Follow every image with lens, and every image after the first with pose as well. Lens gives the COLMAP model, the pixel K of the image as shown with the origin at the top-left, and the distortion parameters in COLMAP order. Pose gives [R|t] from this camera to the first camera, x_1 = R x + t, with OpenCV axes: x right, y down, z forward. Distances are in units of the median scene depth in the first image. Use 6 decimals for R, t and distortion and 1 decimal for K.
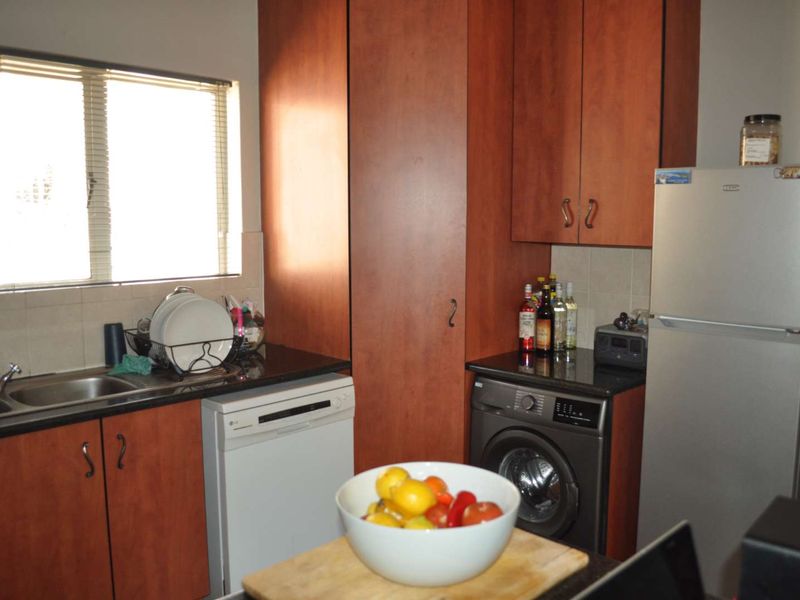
lens RADIAL K [[717.9, 0, 412.8], [0, 717.9, 299.0], [0, 0, 1]] dist [-0.072463, 0.001521]
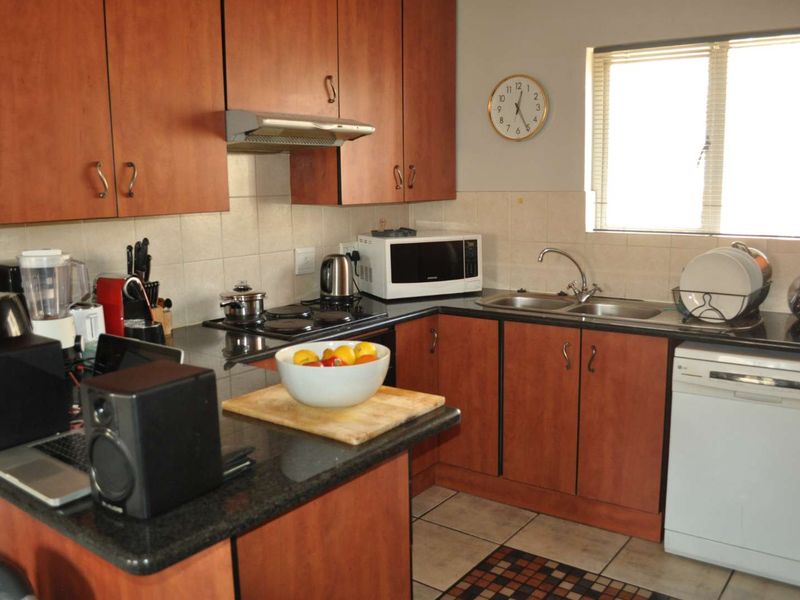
lens RADIAL K [[717.9, 0, 412.8], [0, 717.9, 299.0], [0, 0, 1]] dist [-0.072463, 0.001521]
pose [[0.137533, 0.153736, -0.978494, 0.665259], [-0.100683, 0.984934, 0.140597, -0.033758], [0.985367, 0.079181, 0.150939, 0.402132]]
